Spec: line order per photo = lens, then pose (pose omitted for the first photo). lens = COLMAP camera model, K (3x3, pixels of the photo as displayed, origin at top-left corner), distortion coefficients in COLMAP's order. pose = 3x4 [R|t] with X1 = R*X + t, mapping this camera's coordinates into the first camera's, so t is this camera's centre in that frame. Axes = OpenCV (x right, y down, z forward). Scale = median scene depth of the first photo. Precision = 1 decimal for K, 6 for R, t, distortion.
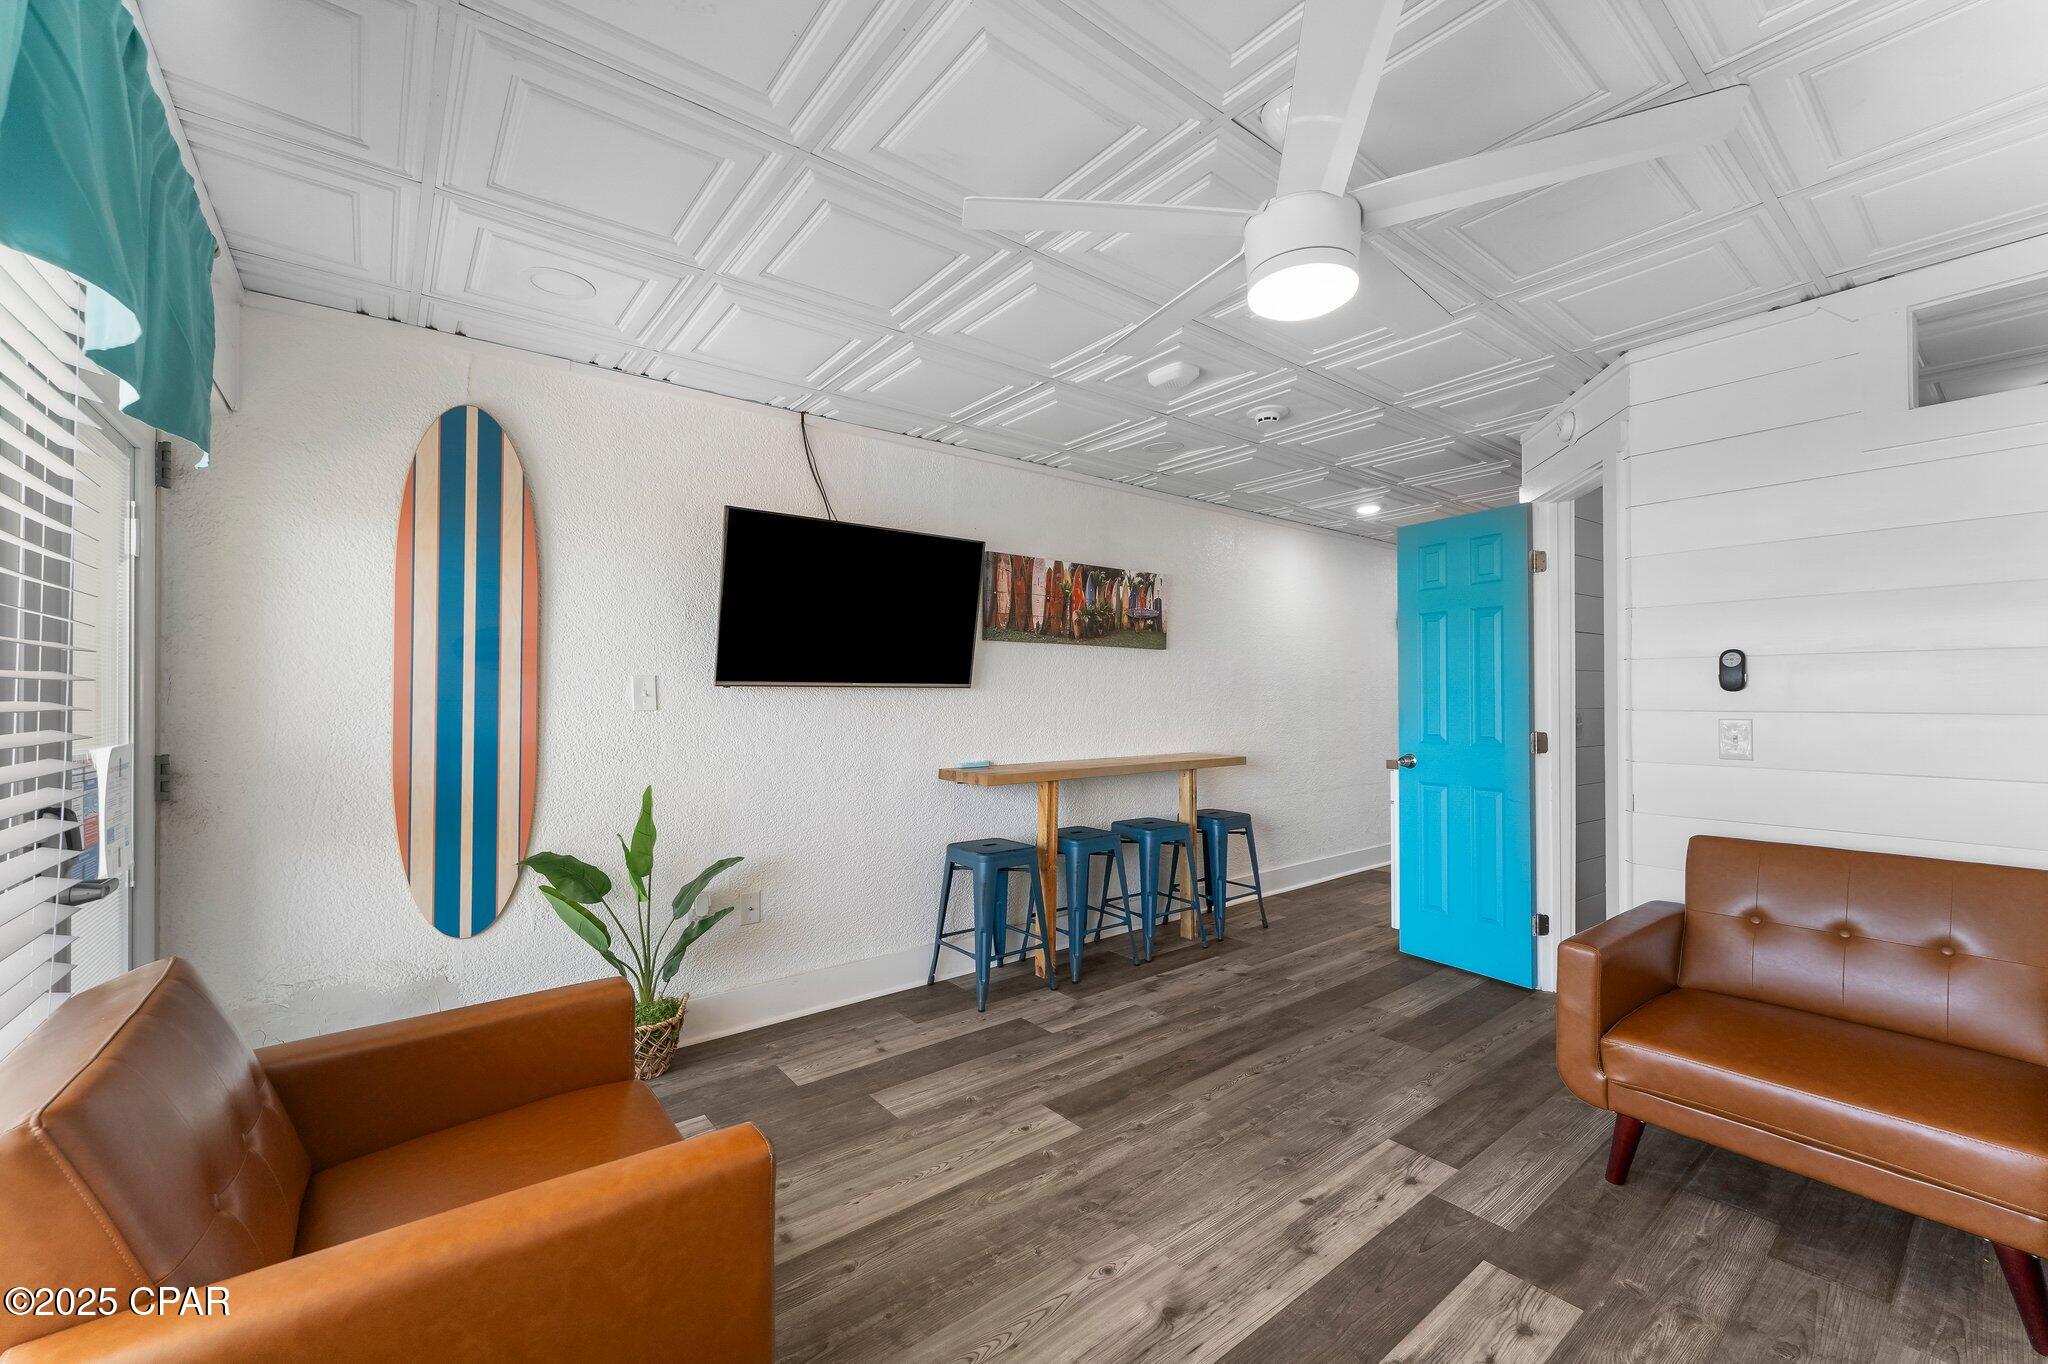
lens RADIAL K [[830.4, 0, 1023.9], [0, 830.4, 683.9], [0, 0, 1]] dist [0.003754, 0.000629]
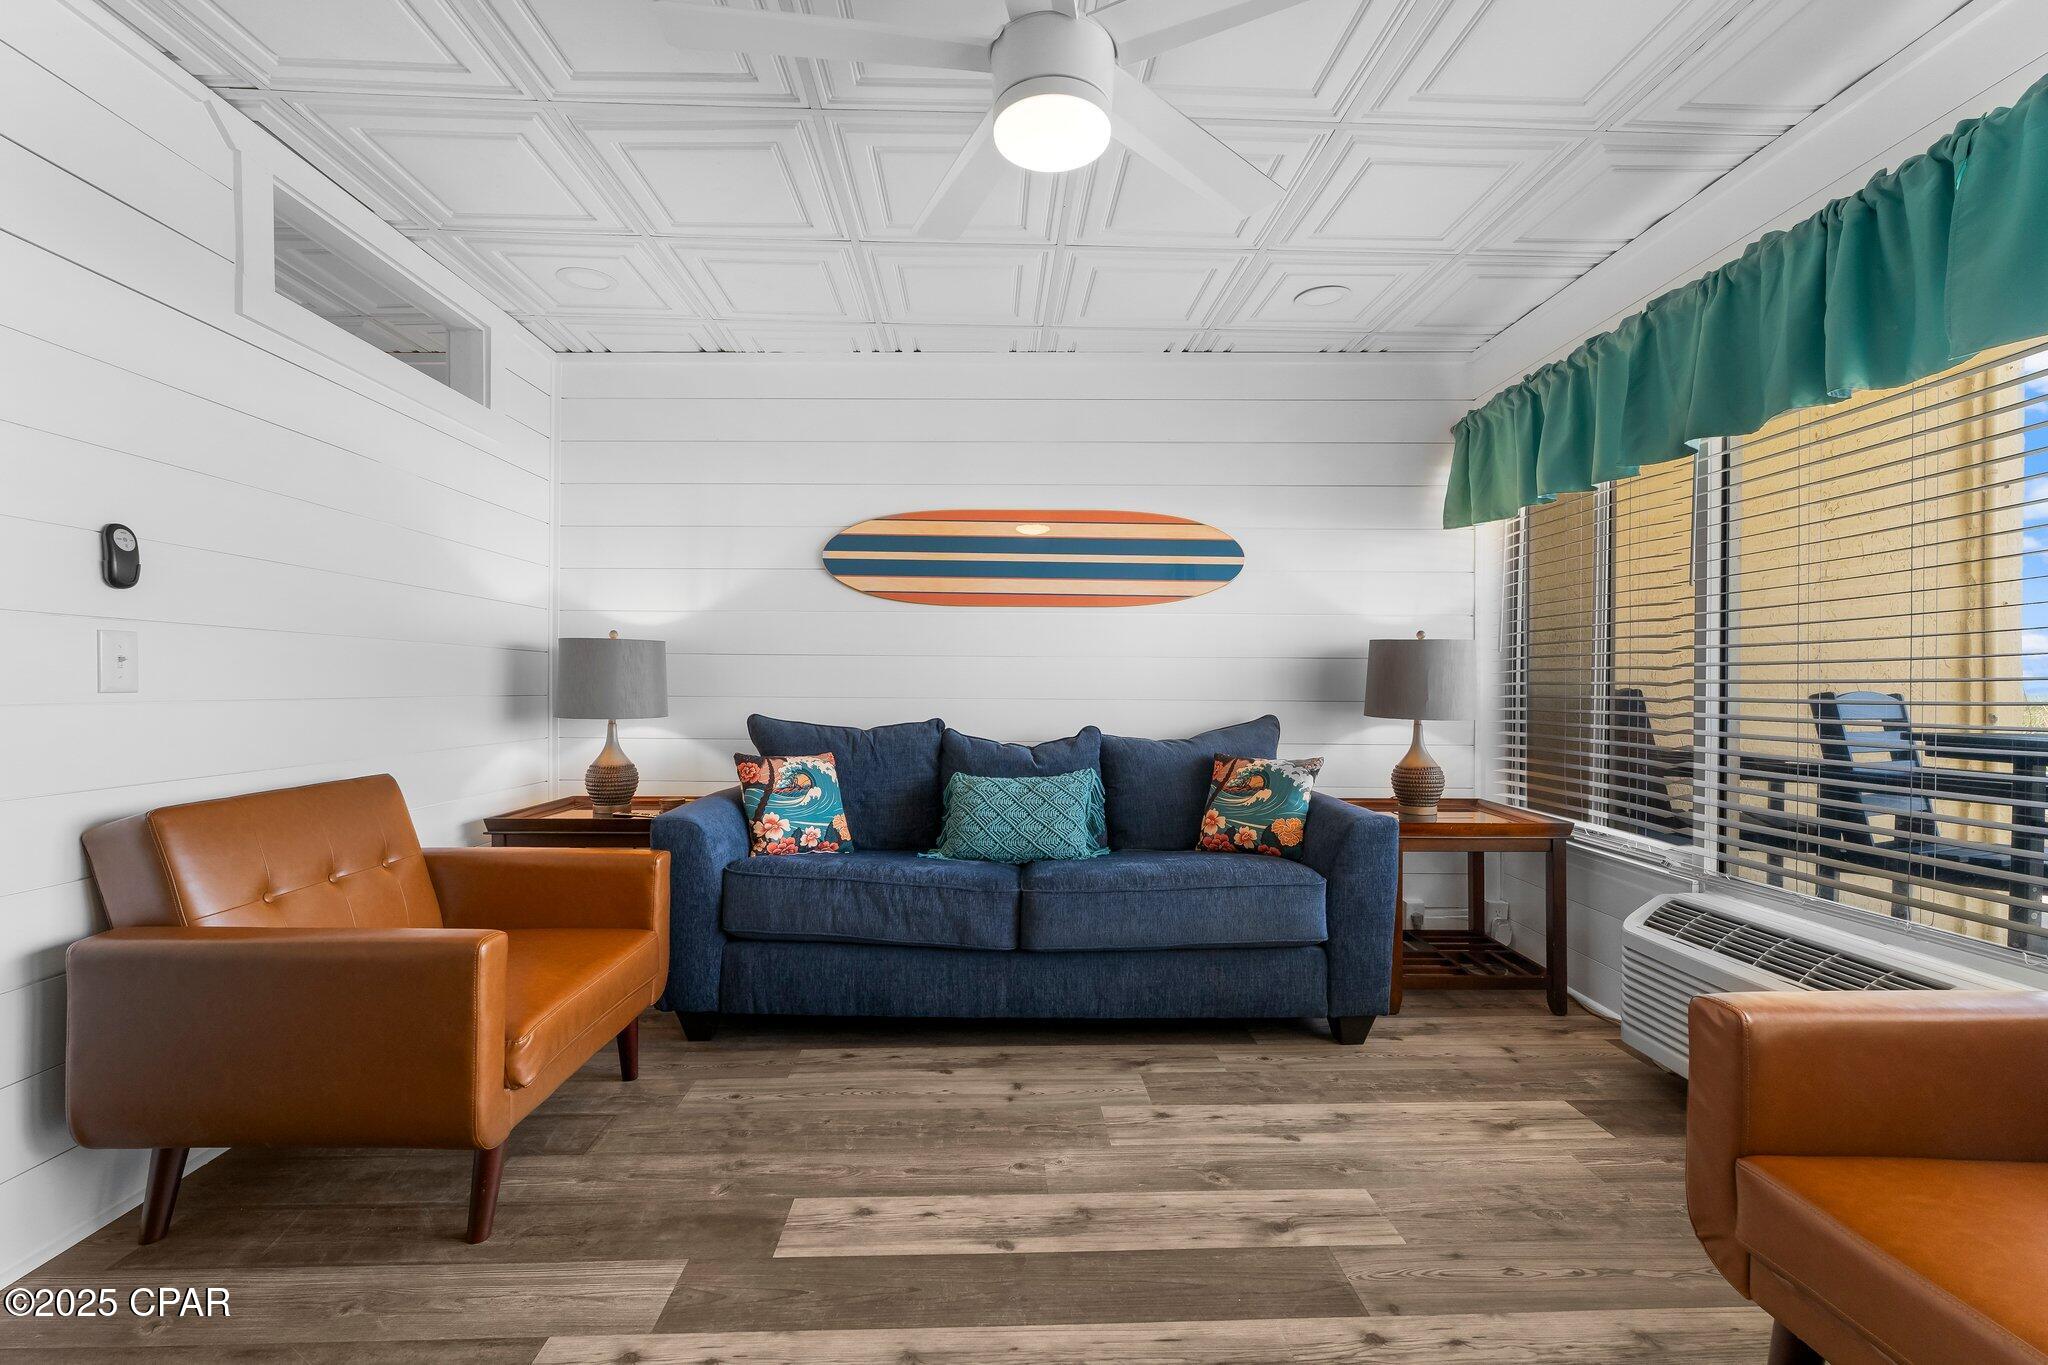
lens RADIAL K [[897.3, 0, 1023.2], [0, 897.3, 685.6], [0, 0, 1]] dist [-0.001328, -0.000005]
pose [[-0.800773, -0.001048, 0.598967, -0.185622], [-0.006612, 0.999953, -0.007091, 0.112737], [-0.598931, -0.009639, -0.800742, 1.507835]]
